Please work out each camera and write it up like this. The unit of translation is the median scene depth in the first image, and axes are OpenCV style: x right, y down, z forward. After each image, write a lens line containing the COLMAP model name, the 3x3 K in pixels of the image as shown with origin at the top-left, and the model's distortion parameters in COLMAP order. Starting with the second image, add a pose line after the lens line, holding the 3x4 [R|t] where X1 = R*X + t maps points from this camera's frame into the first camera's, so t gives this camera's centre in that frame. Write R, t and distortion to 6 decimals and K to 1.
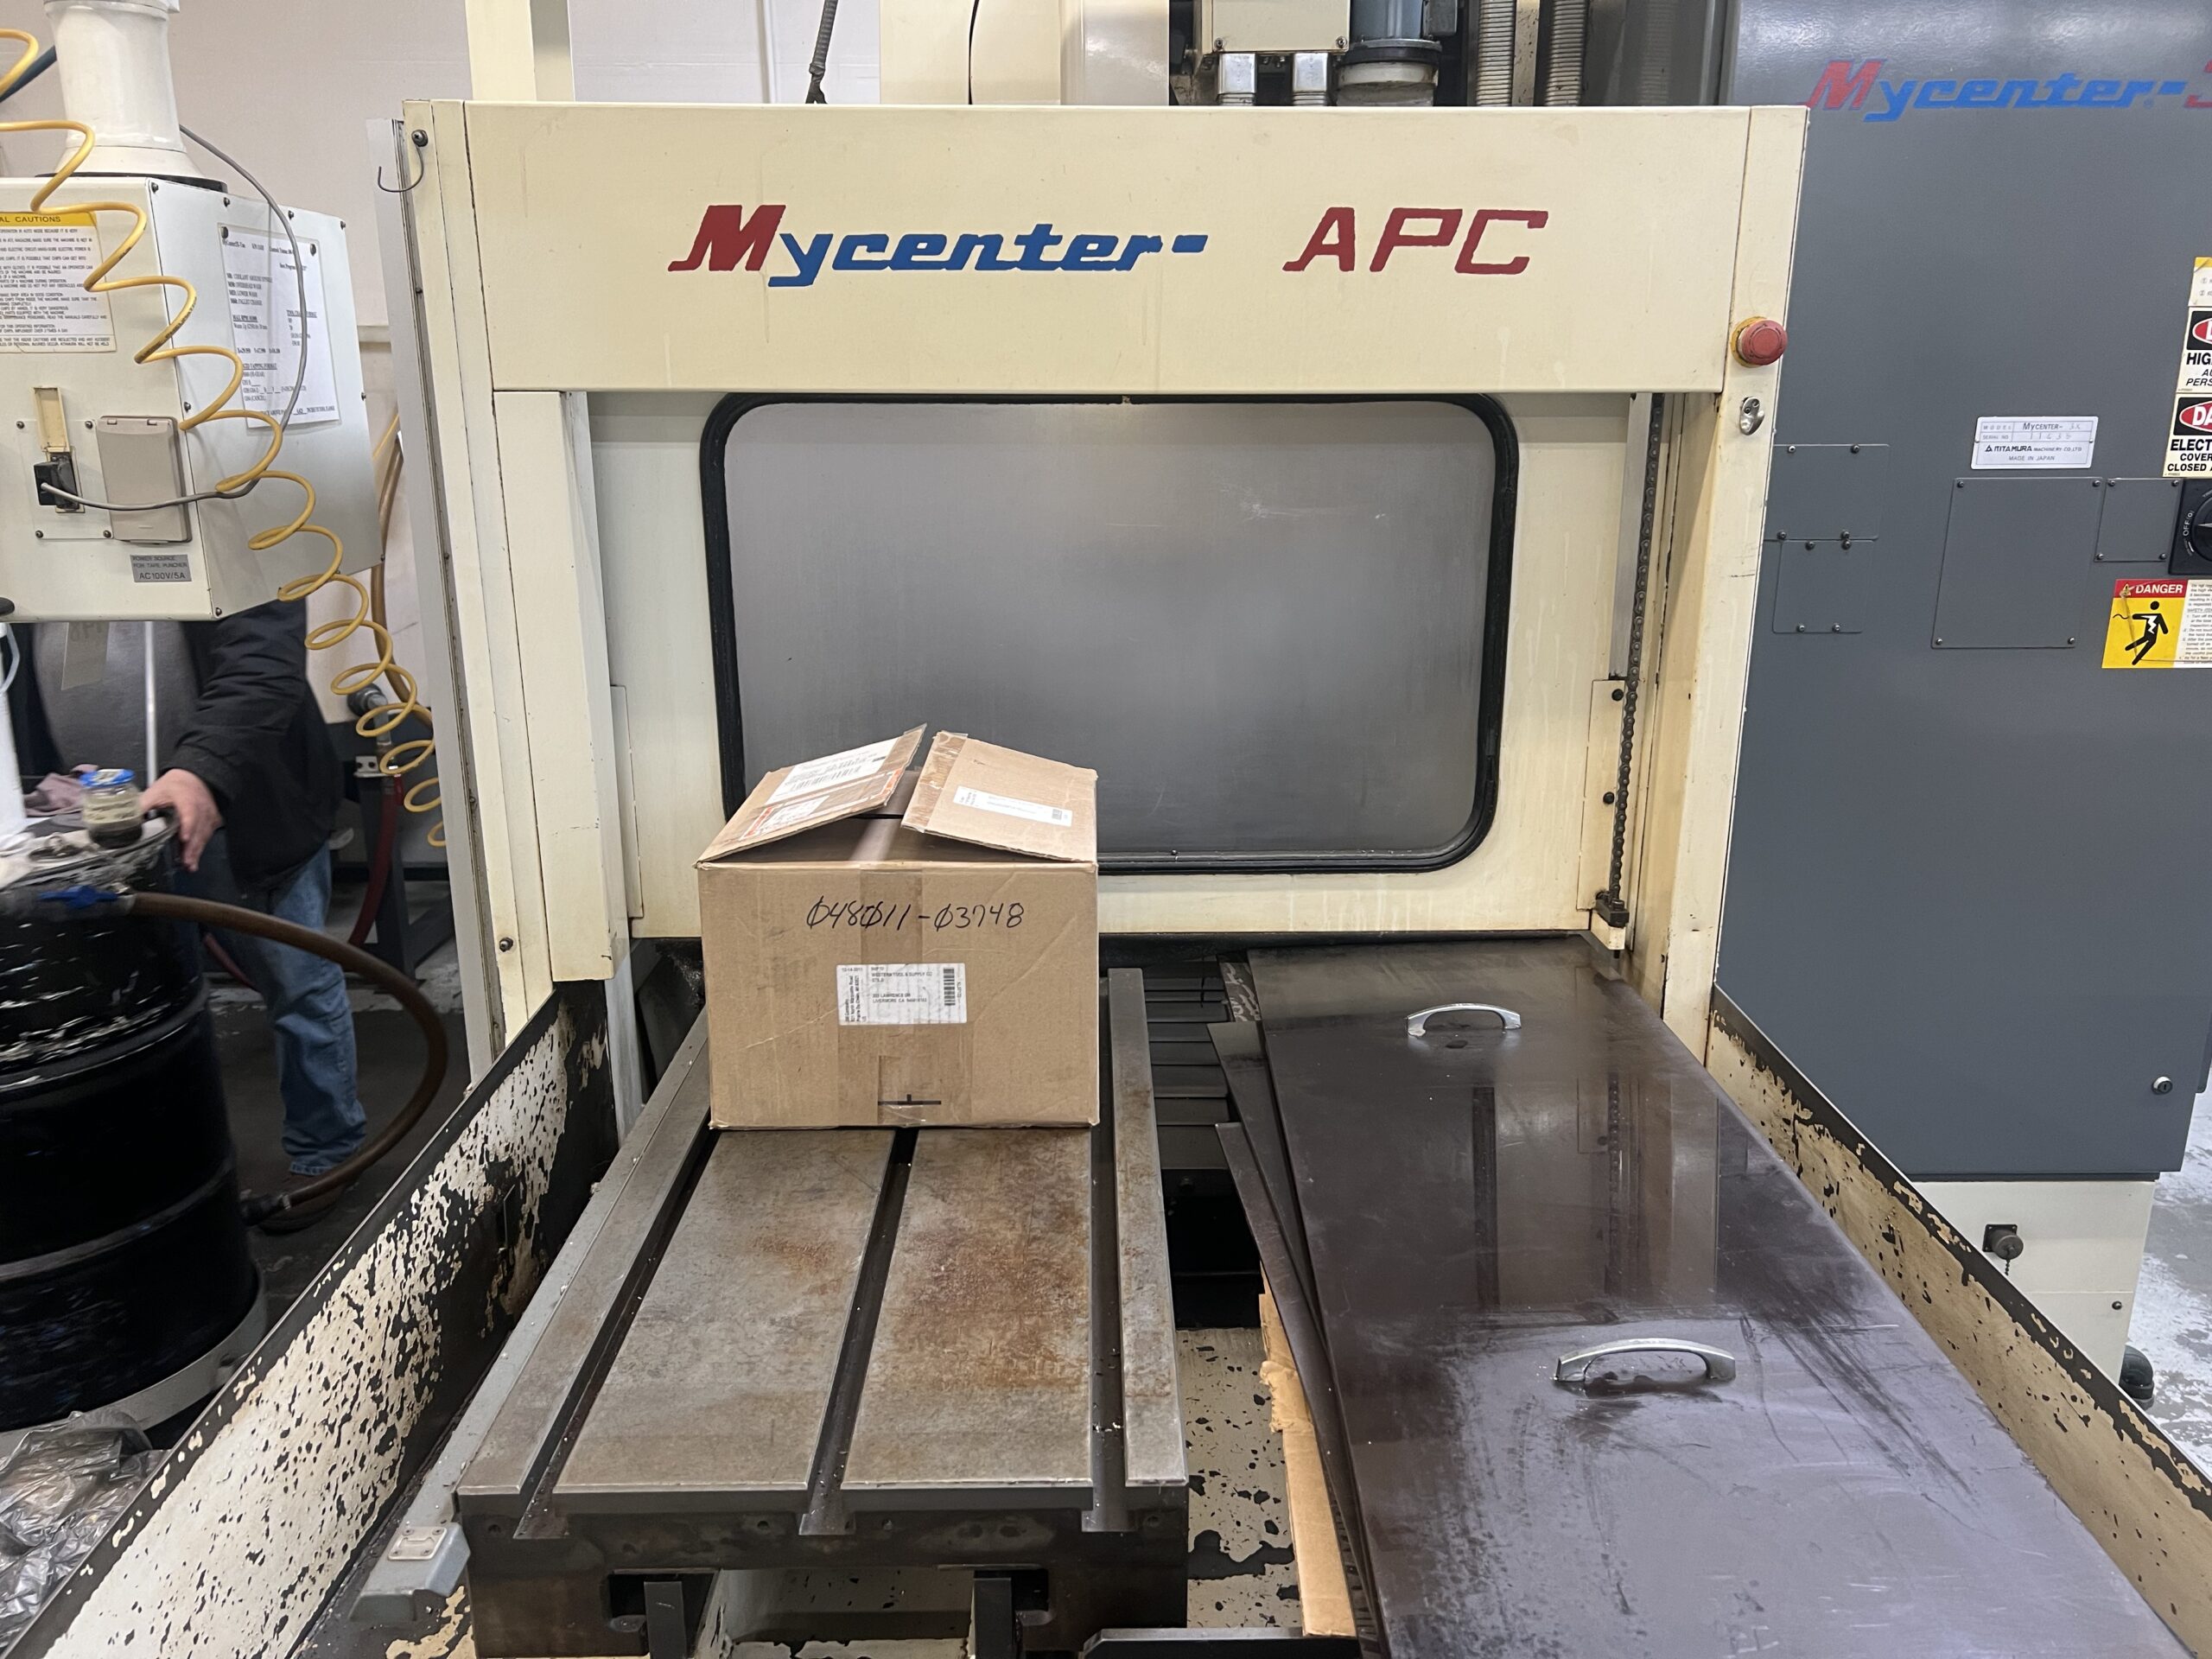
lens RADIAL K [[1668.6, 0, 1110.6], [0, 1668.6, 827.9], [0, 0, 1]] dist [0.047236, -0.045578]
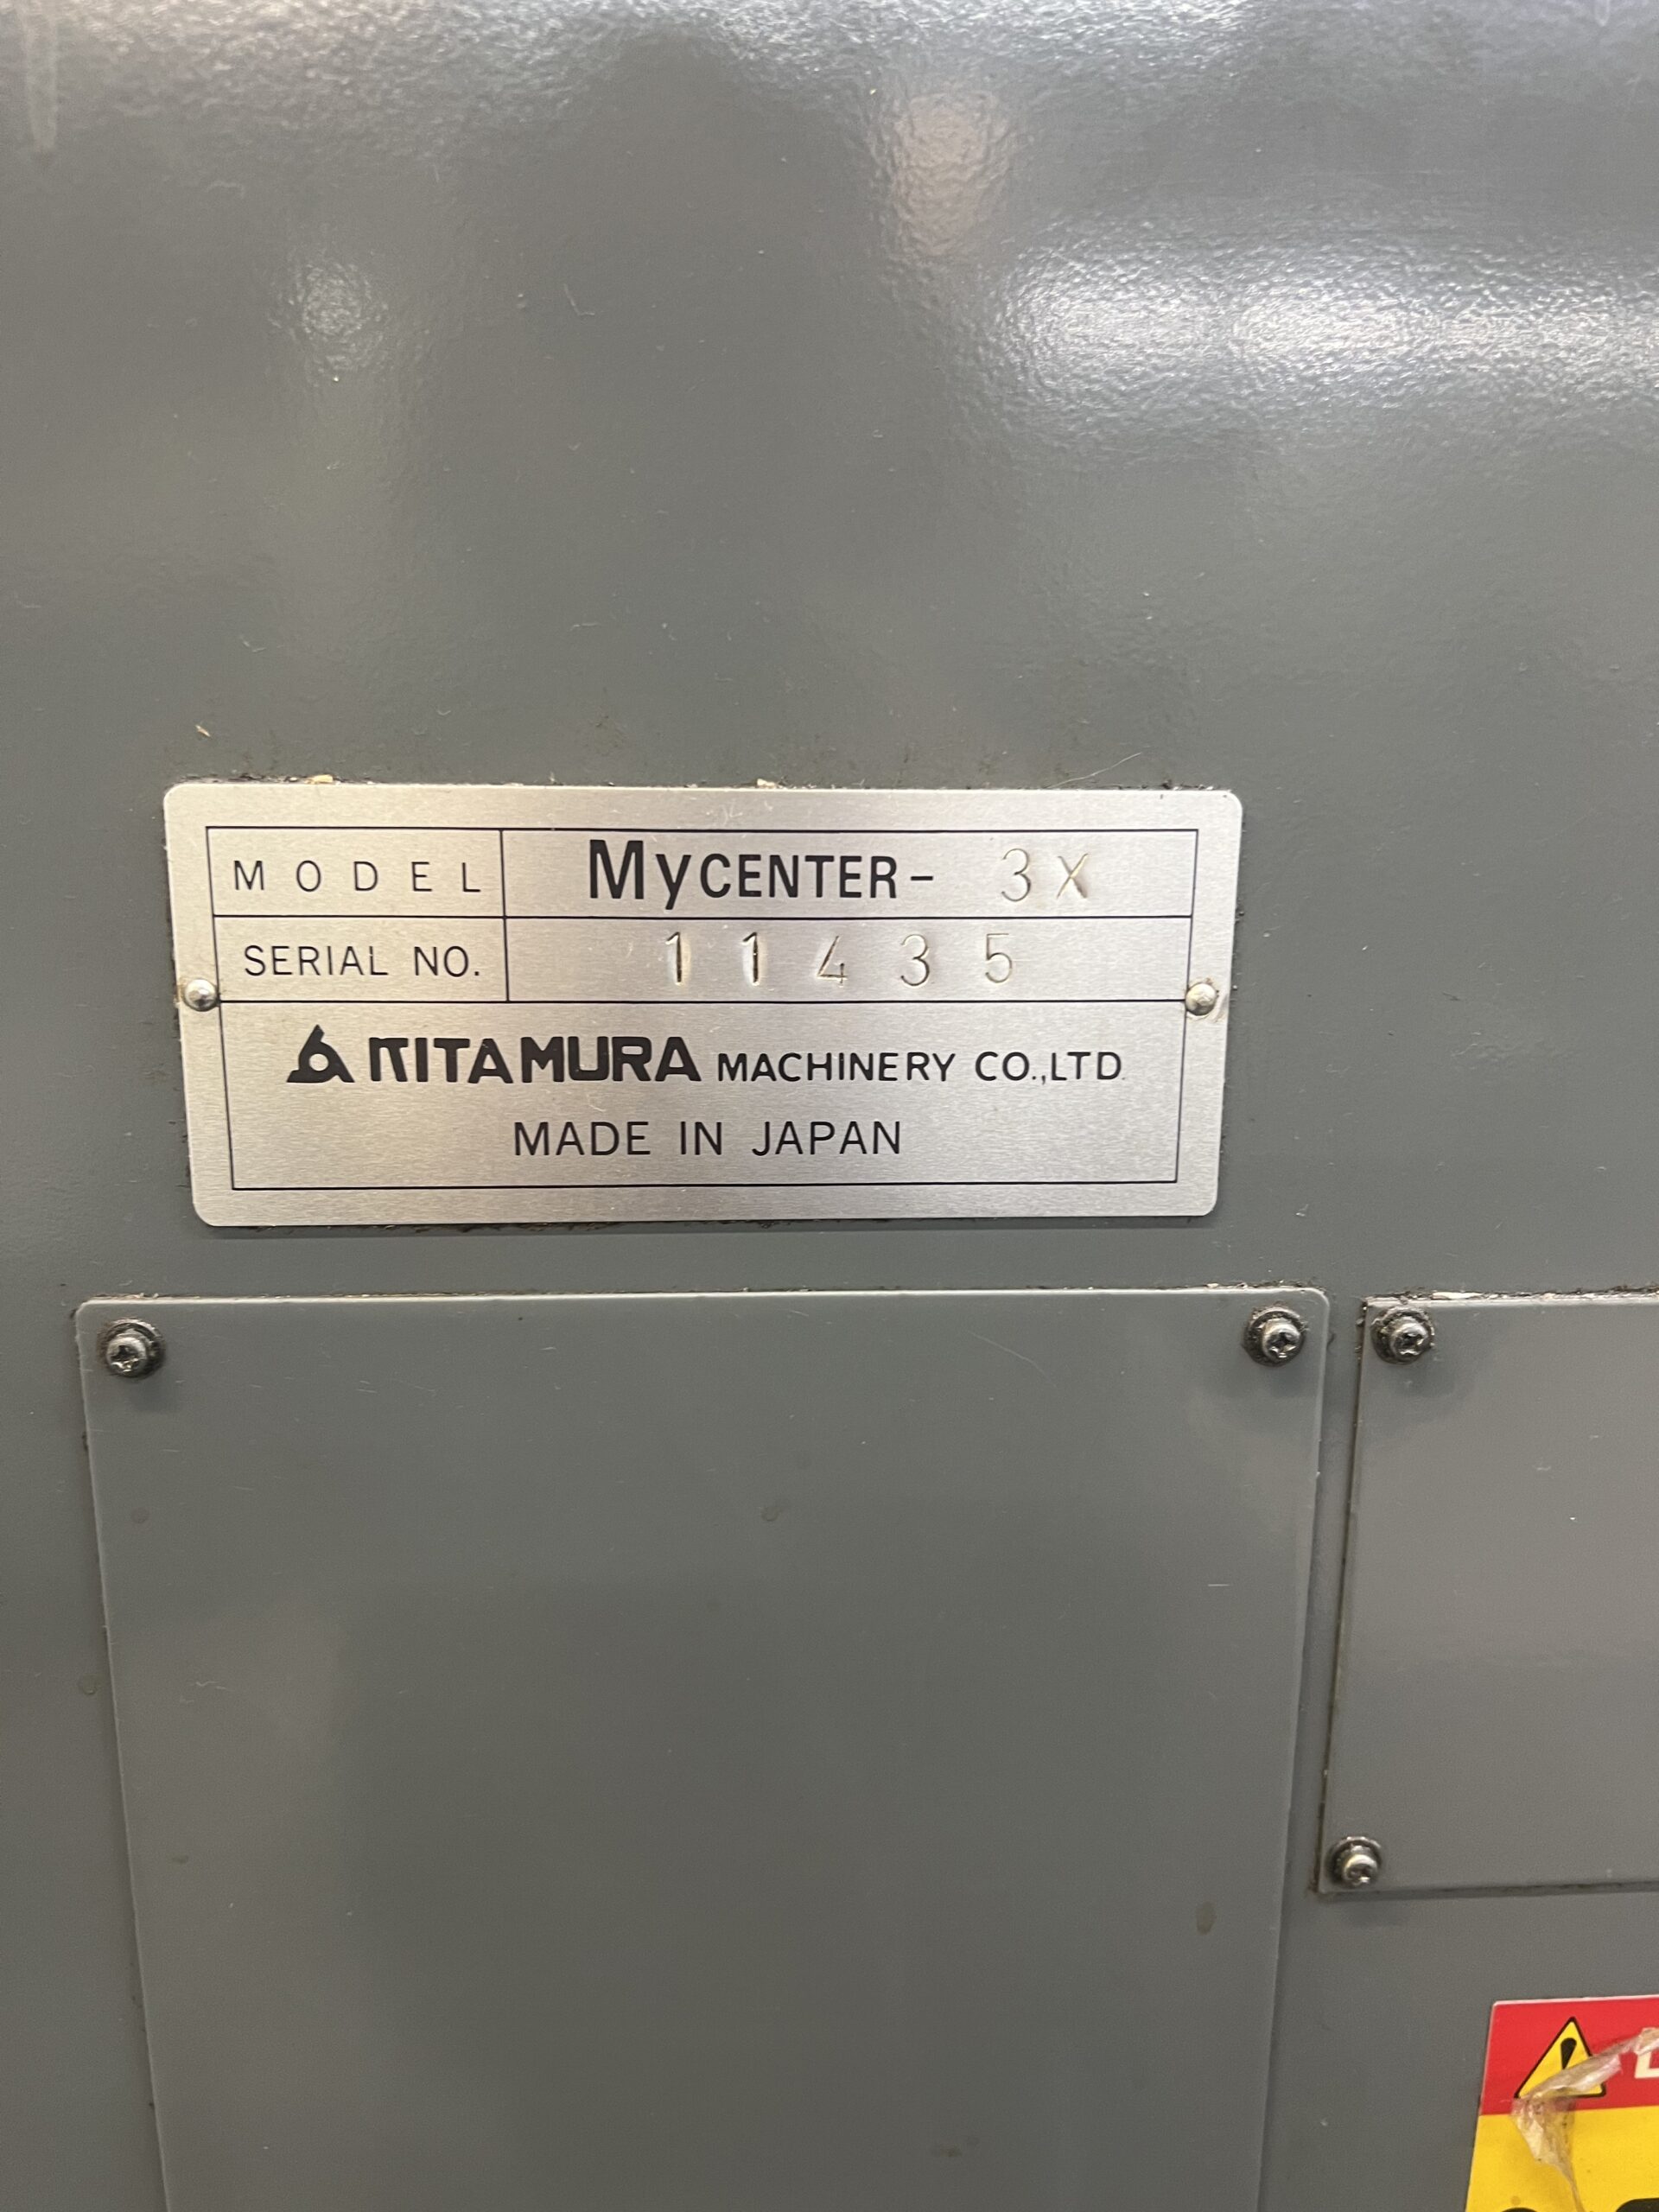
lens RADIAL K [[1668.6, 0, 829.9], [0, 1668.6, 1106.0], [0, 0, 1]] dist [0.047236, -0.045578]
pose [[0.999251, 0.002574, 0.038613, 0.667406], [-0.001394, 0.999532, -0.030562, -0.264294], [-0.038673, 0.030486, 0.998787, 1.072579]]
